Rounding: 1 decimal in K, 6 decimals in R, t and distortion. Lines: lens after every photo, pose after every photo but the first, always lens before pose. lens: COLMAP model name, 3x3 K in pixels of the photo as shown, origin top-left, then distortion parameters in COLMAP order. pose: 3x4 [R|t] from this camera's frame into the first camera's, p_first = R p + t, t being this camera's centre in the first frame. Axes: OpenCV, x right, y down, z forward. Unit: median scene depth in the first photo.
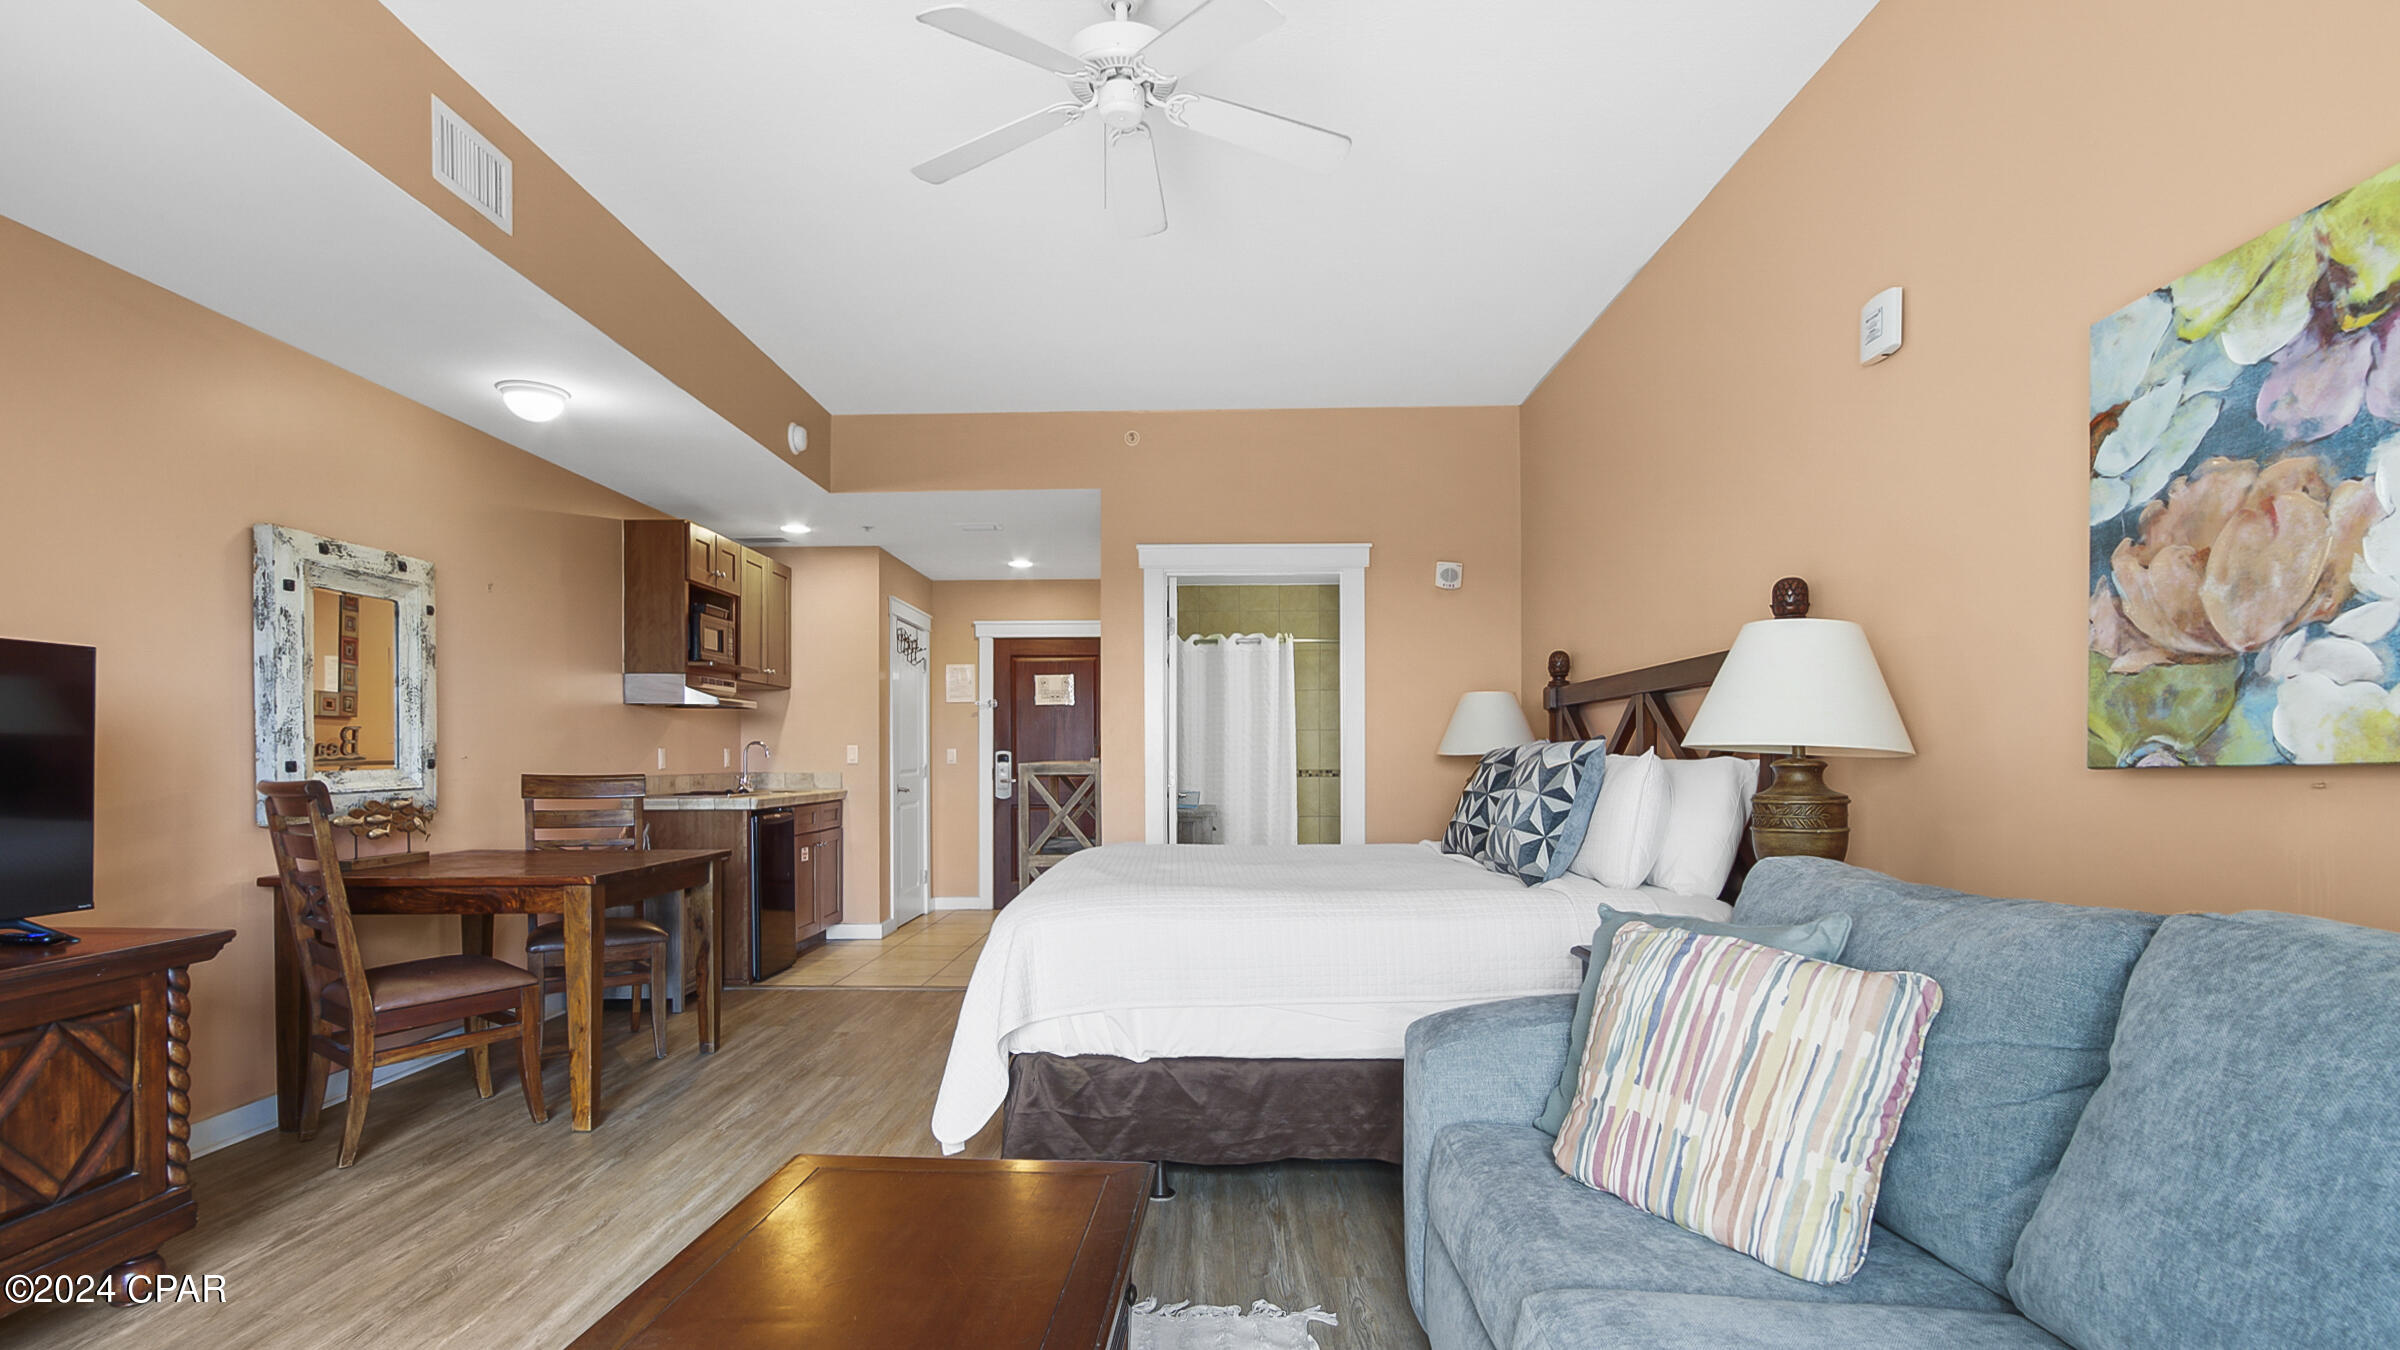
lens RADIAL K [[1145.1, 0, 1155.6], [0, 1145.1, 784.1], [0, 0, 1]] dist [0.018033, -0.000388]
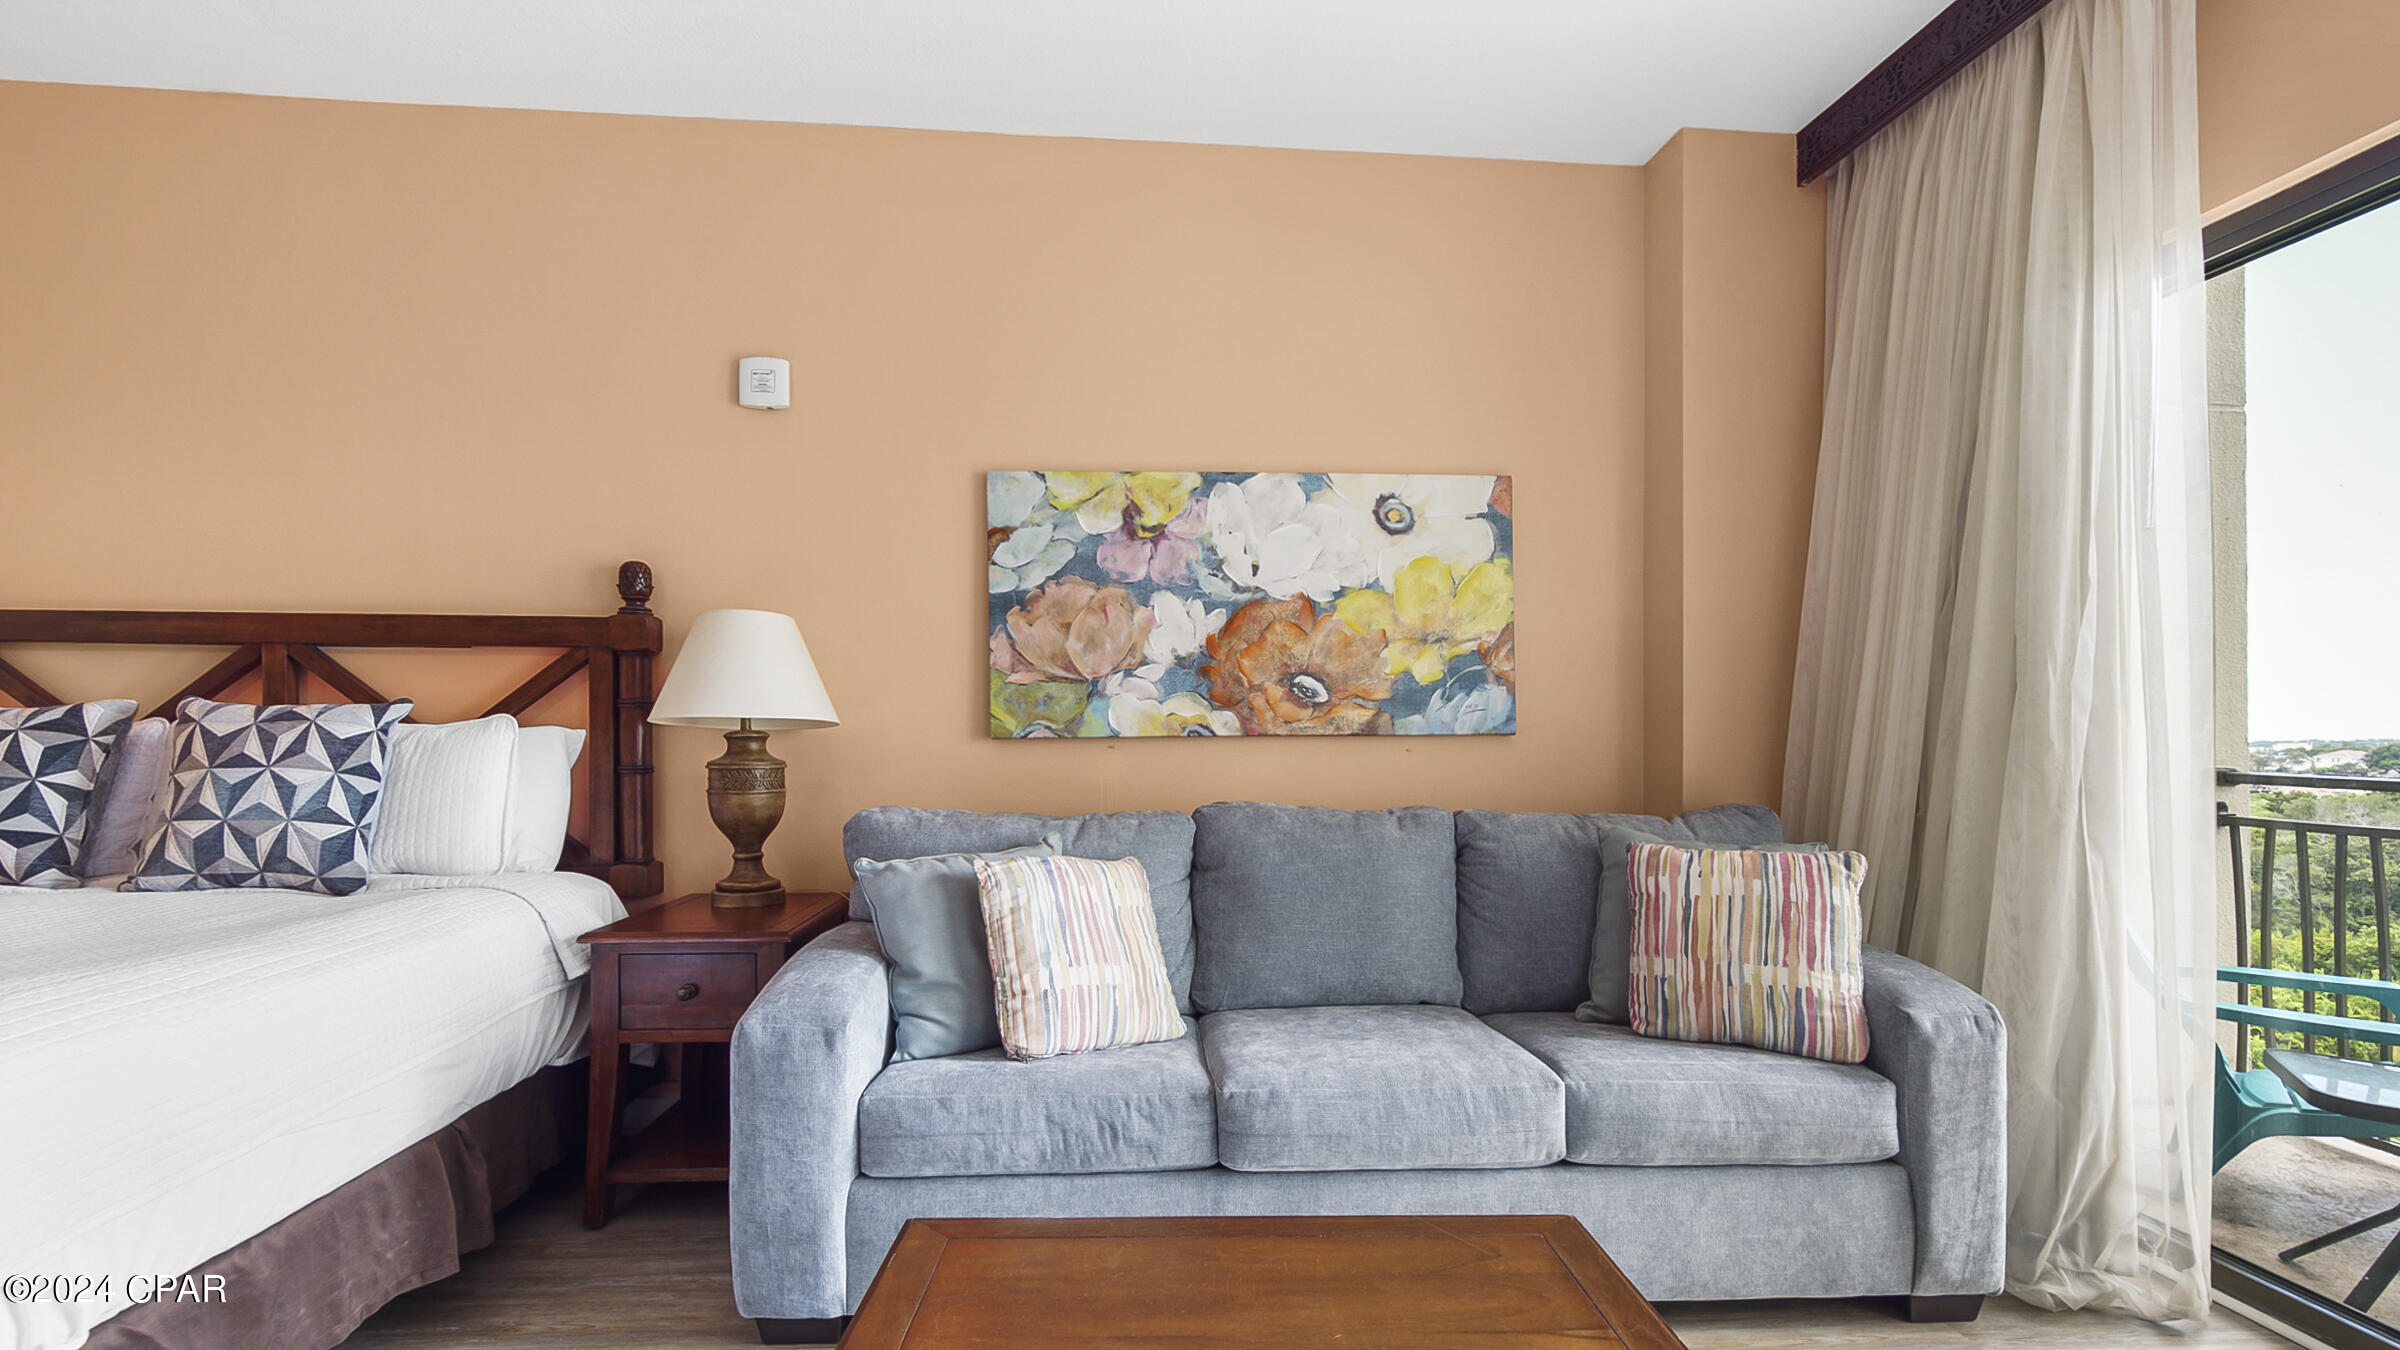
lens RADIAL K [[1093.9, 0, 1217.7], [0, 1093.9, 740.4], [0, 0, 1]] dist [-0.002413, 0.000087]
pose [[-0.129746, -0.003524, 0.991541, -0.823008], [0.011994, 0.999915, 0.005123, -0.015843], [-0.991475, 0.012557, -0.129693, 0.917888]]
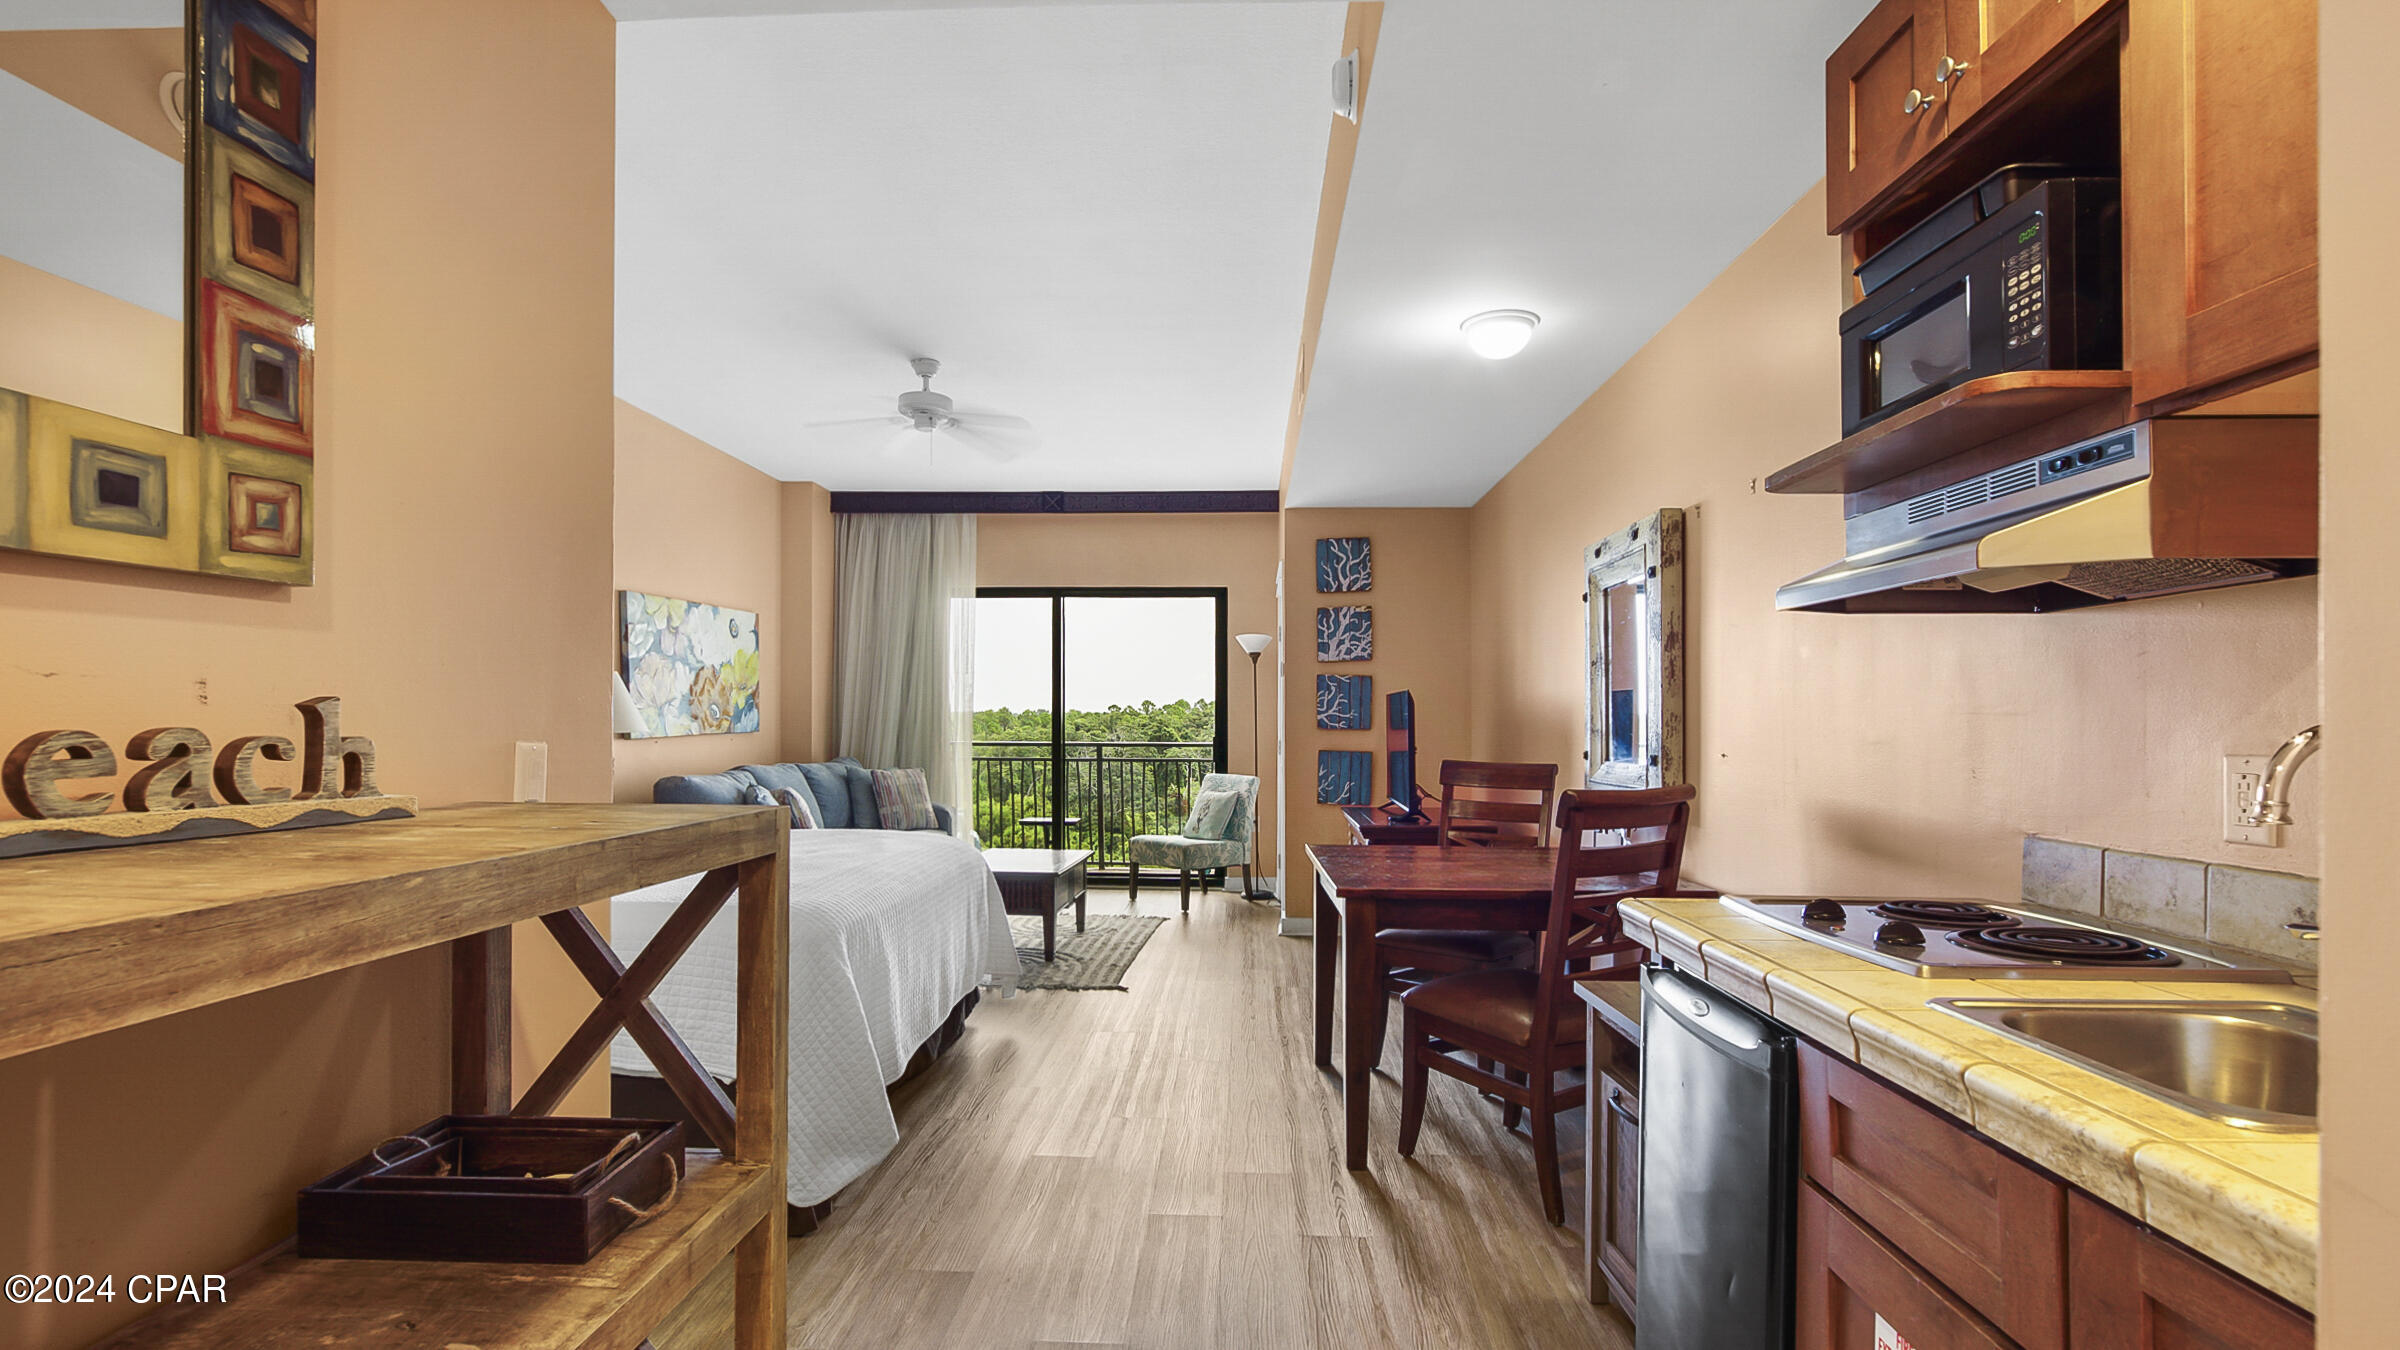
lens RADIAL K [[1036.1, 0, 1213.0], [0, 1036.1, 768.4], [0, 0, 1]] dist [-0.000032, 0.000057]
pose [[-0.999677, -0.005489, -0.024799, -0.665202], [-0.007151, 0.997698, 0.067430, -0.136269], [0.024372, 0.067586, -0.997416, 3.879765]]
